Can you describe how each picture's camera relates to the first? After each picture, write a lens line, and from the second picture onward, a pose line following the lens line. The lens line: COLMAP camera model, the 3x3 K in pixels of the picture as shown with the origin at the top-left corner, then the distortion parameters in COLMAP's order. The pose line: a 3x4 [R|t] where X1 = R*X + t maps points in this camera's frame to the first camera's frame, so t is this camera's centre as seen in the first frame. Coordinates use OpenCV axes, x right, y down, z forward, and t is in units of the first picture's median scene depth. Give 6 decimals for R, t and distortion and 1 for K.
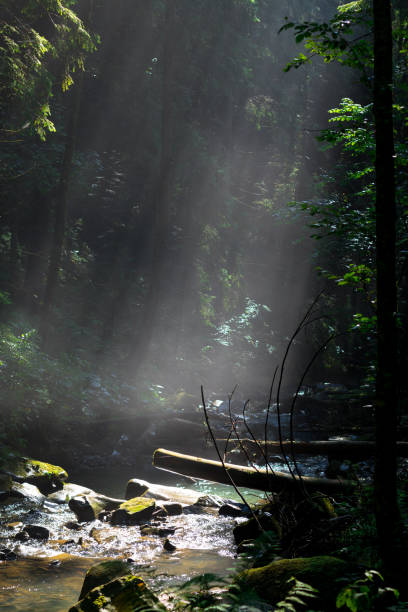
lens RADIAL K [[1447.6, 0, 204.0], [0, 1447.6, 306.0], [0, 0, 1]] dist [-0.071603, -0.364247]
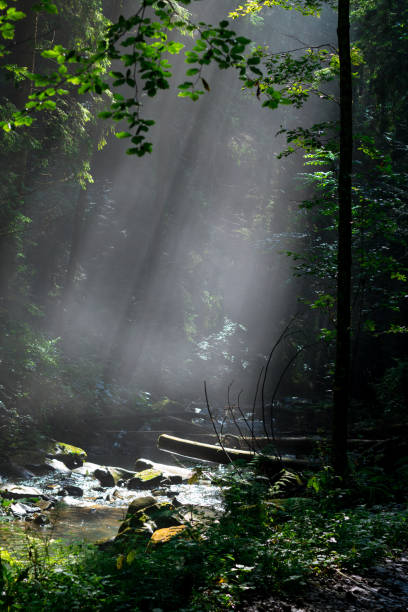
lens RADIAL K [[1447.6, 0, 204.0], [0, 1447.6, 306.0], [0, 0, 1]] dist [-0.071603, -0.364247]
pose [[0.999330, 0.029006, 0.022335, -0.028424], [-0.028698, 0.999490, -0.013982, 0.004148], [-0.022729, 0.013332, 0.999653, -0.272181]]
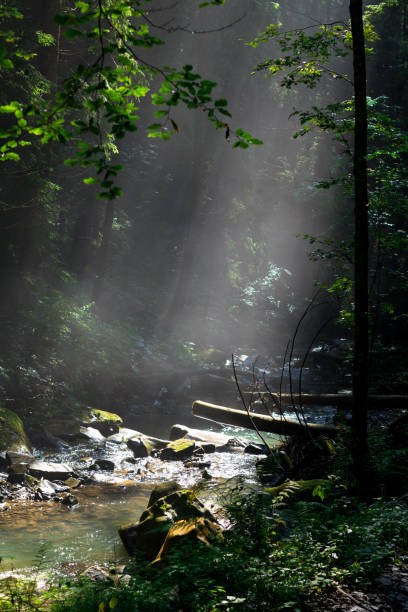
lens RADIAL K [[1447.6, 0, 204.0], [0, 1447.6, 306.0], [0, 0, 1]] dist [-0.071603, -0.364247]
pose [[0.999843, 0.005269, -0.016898, -0.004486], [-0.004653, 0.999331, 0.036268, -0.030460], [0.017077, -0.036183, 0.999199, -0.264462]]
